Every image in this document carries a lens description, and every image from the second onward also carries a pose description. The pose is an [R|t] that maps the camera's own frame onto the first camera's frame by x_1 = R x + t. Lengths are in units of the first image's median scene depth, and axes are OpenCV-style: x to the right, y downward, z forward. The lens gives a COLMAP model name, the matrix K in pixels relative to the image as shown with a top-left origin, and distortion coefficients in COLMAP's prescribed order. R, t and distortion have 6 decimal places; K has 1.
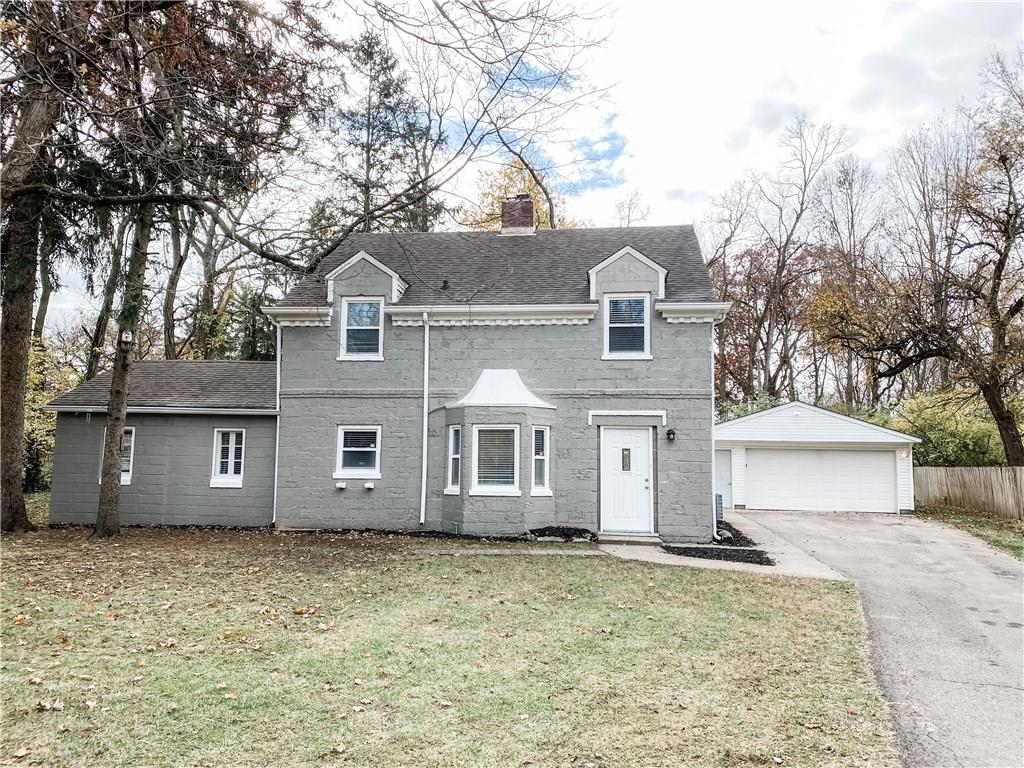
lens RADIAL K [[794.0, 0, 522.4], [0, 794.0, 384.9], [0, 0, 1]] dist [0.044975, -0.038005]
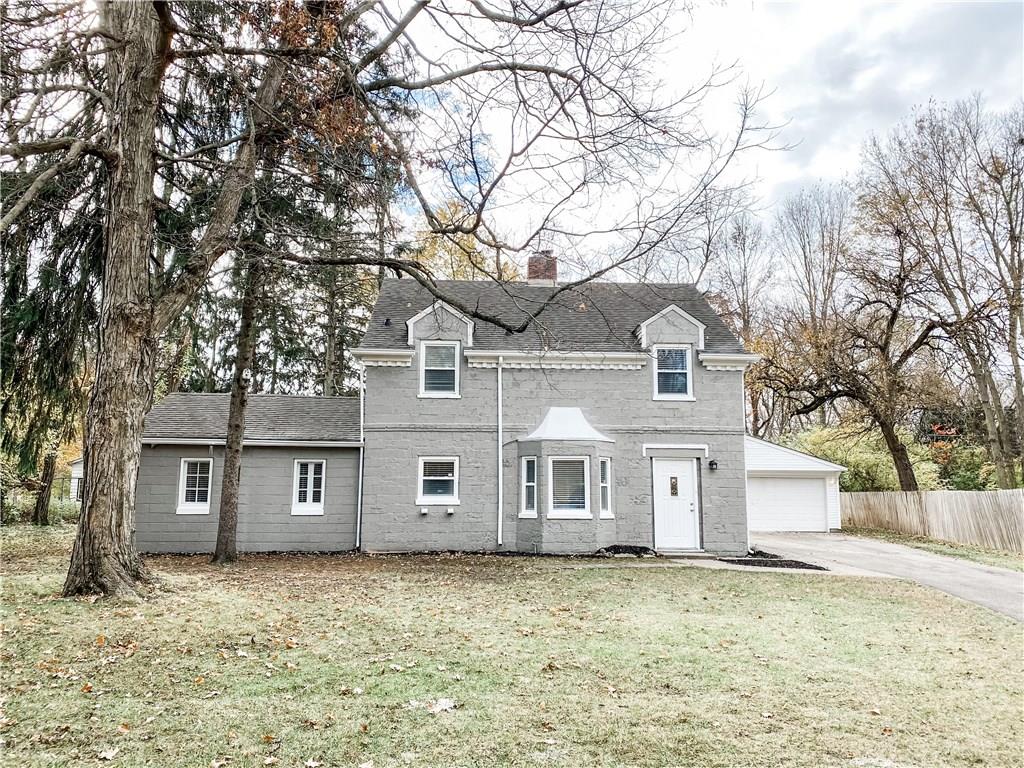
lens RADIAL K [[794.0, 0, 519.9], [0, 794.0, 382.9], [0, 0, 1]] dist [0.044975, -0.038005]
pose [[0.983949, 0.016730, 0.177666, -0.294463], [-0.009875, 0.999175, -0.039400, -0.009374], [-0.178178, 0.037013, 0.983302, -0.111137]]
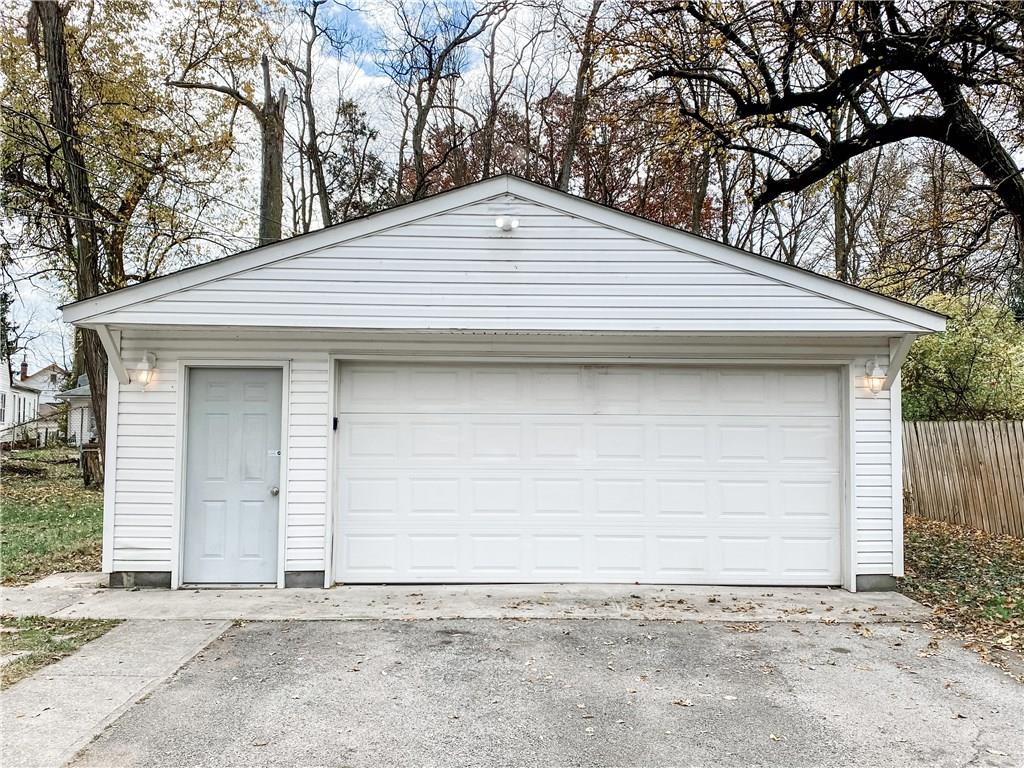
lens RADIAL K [[867.8, 0, 510.2], [0, 867.8, 382.0], [0, 0, 1]] dist [-0.013535, -0.005067]
pose [[0.985052, -0.000373, 0.172254, 0.489955], [-0.008792, 0.998585, 0.052444, 0.120493], [-0.172030, -0.053174, 0.983655, 1.187851]]
